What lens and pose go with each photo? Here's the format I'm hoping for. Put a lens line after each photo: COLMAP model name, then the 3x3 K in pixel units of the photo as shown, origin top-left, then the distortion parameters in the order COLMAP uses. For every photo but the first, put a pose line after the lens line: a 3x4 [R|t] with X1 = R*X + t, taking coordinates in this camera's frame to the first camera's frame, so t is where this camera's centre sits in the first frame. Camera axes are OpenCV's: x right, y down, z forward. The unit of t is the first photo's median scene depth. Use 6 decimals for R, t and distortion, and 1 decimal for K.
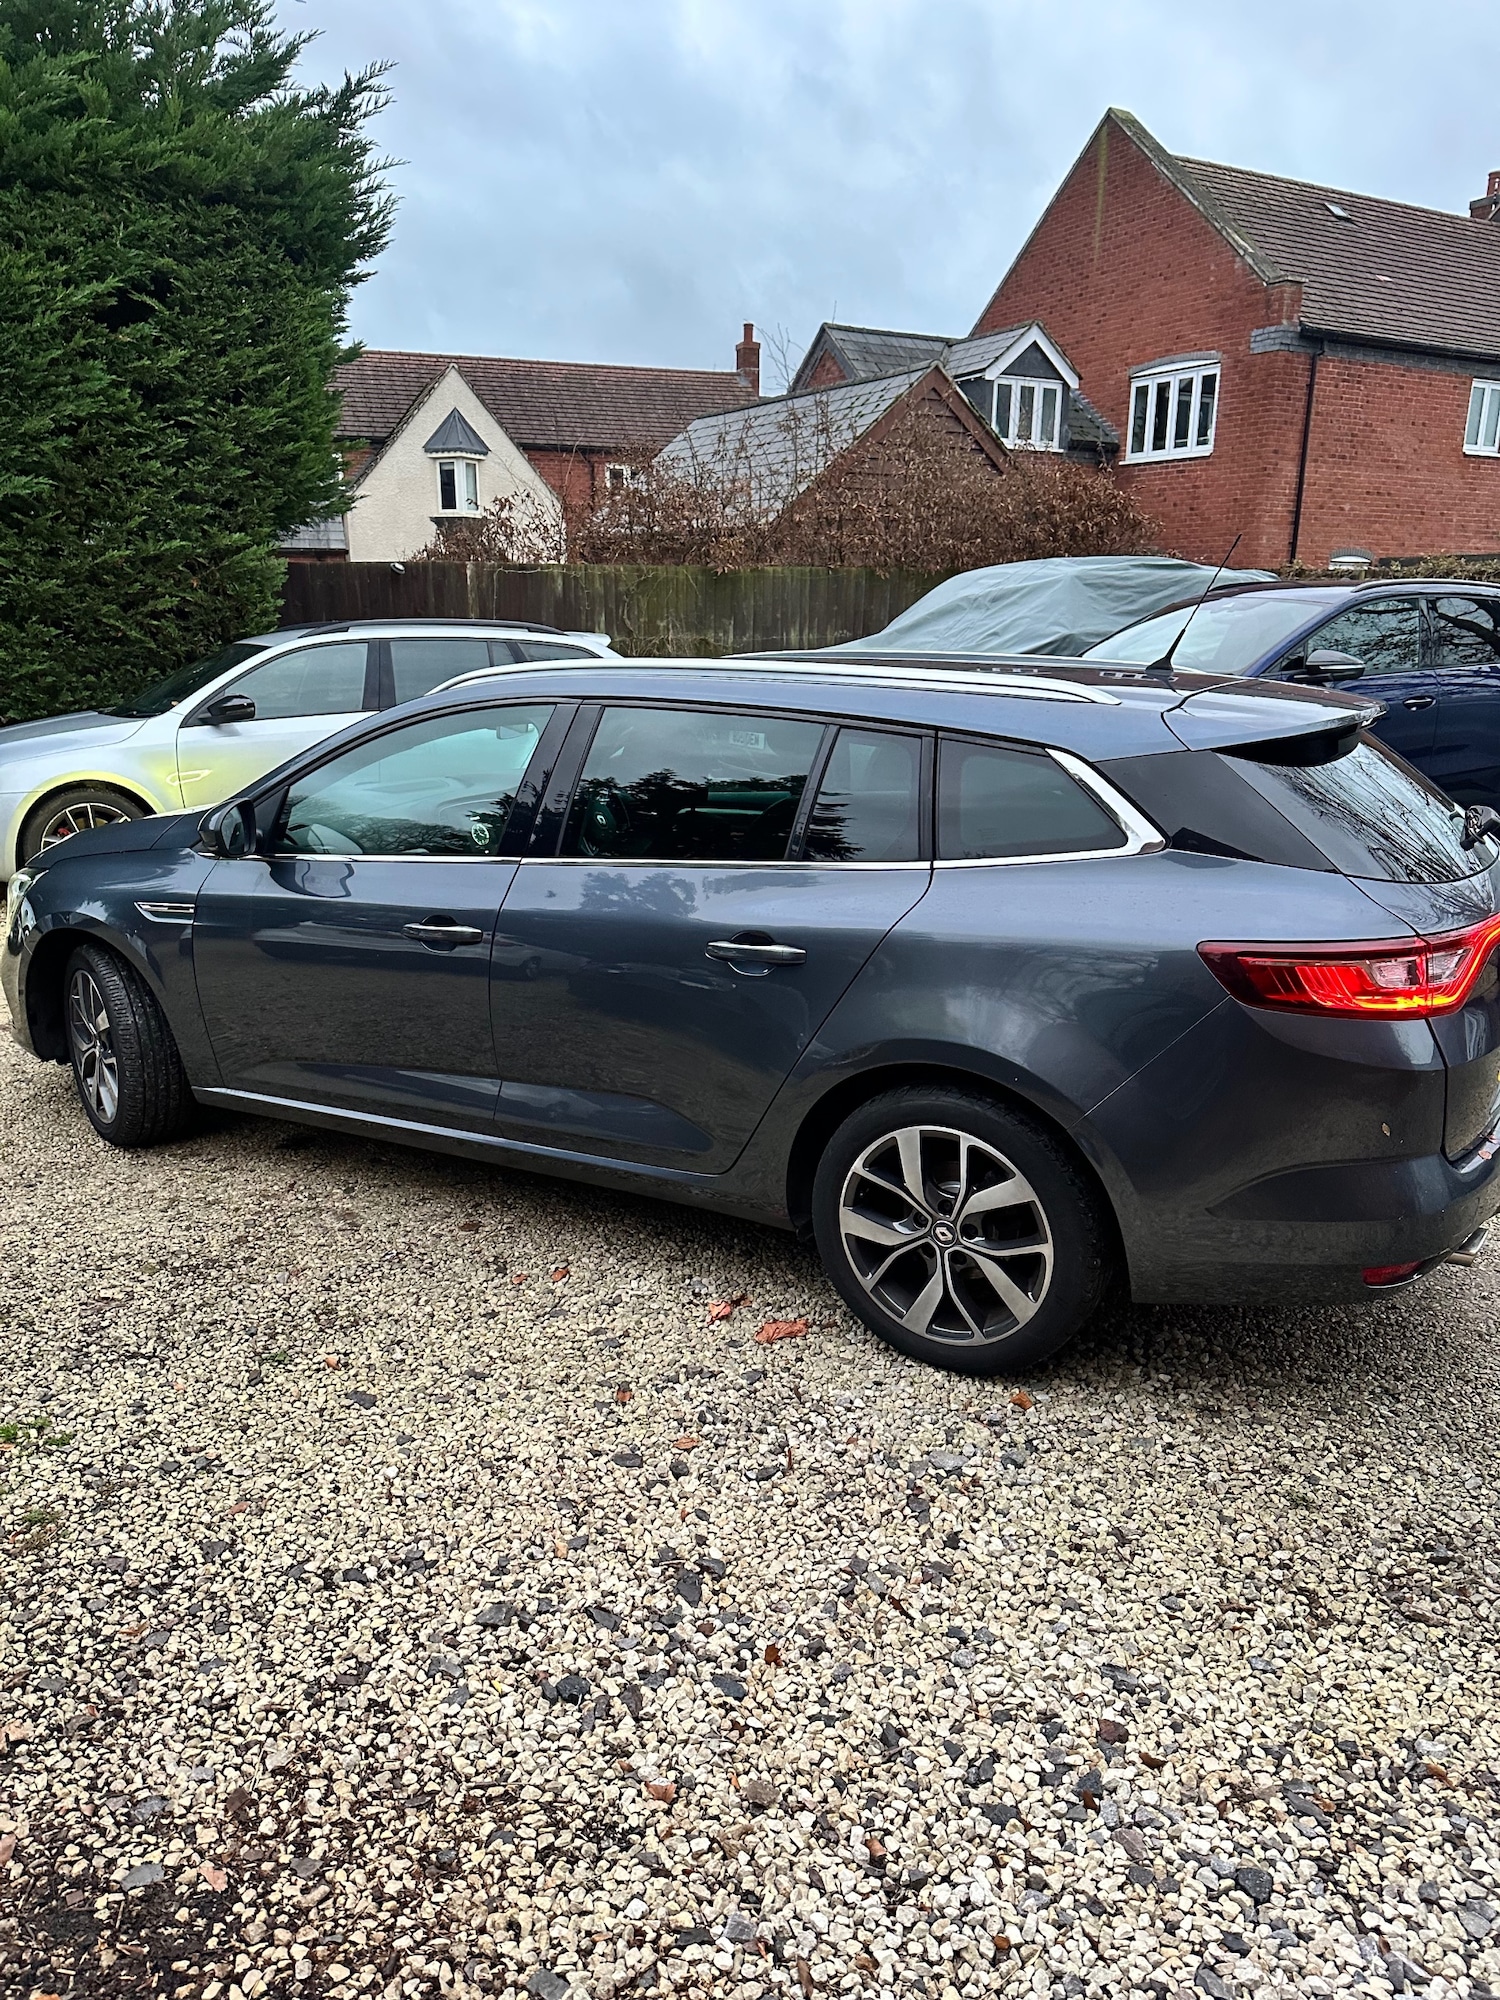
lens RADIAL K [[1370.3, 0, 749.7], [0, 1370.3, 1016.0], [0, 0, 1]] dist [0.006678, -0.007026]
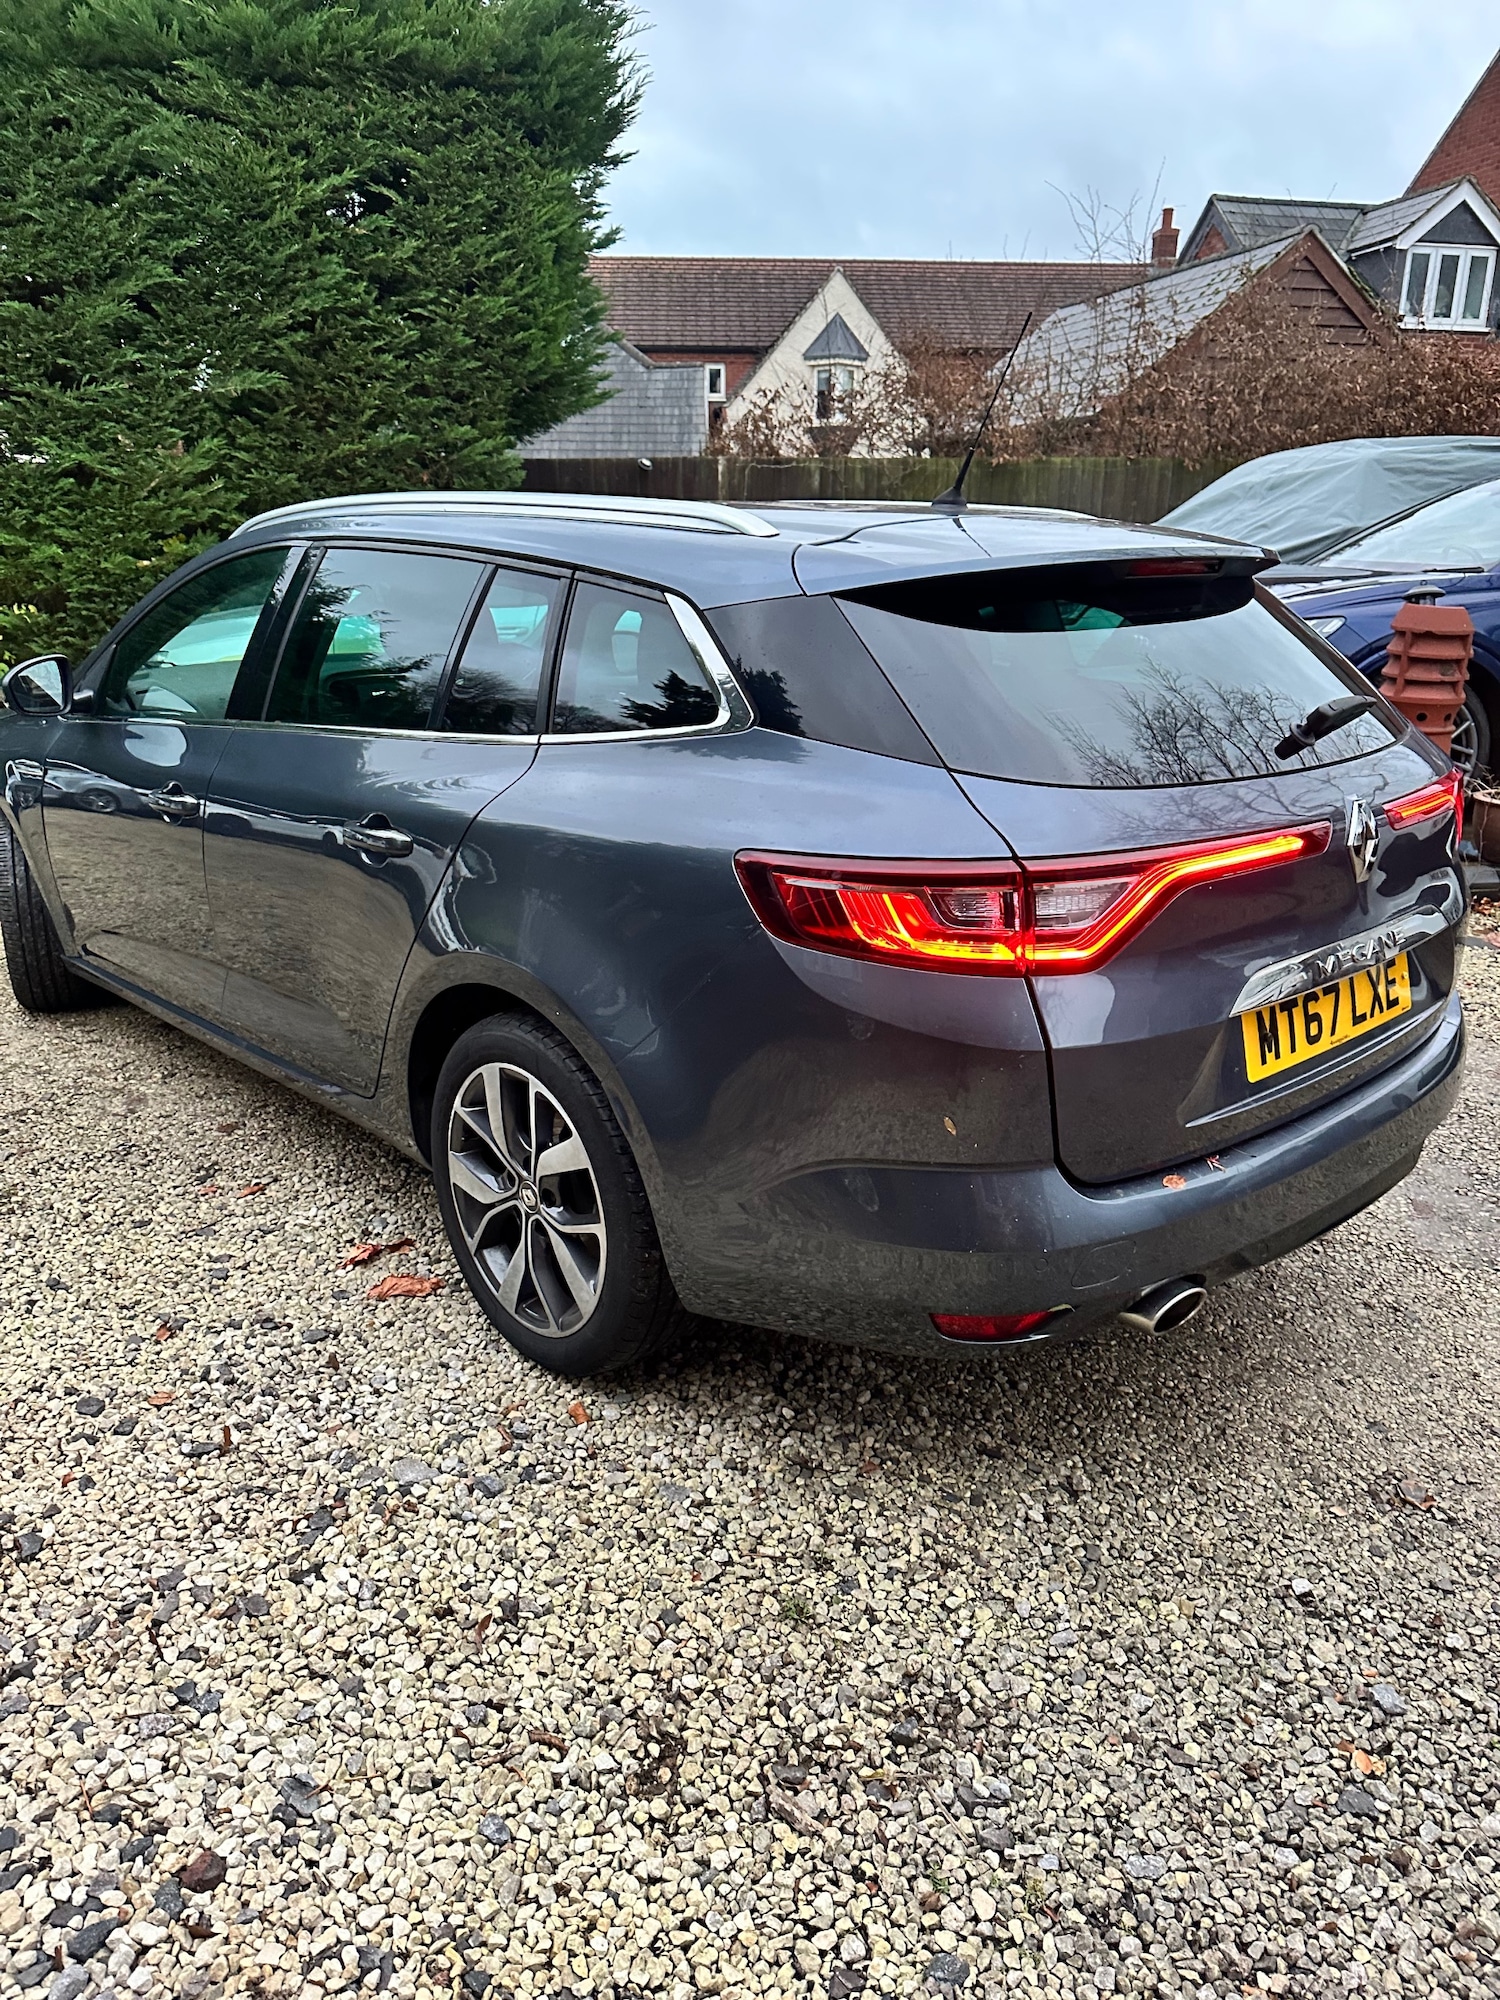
lens RADIAL K [[1379.0, 0, 757.0], [0, 1379.0, 1003.0], [0, 0, 1]] dist [0.001706, -0.003834]
pose [[0.959515, 0.091427, -0.266406, 0.152165], [-0.079765, 0.995334, 0.054295, -0.003548], [0.270127, -0.030847, 0.962331, 0.079503]]
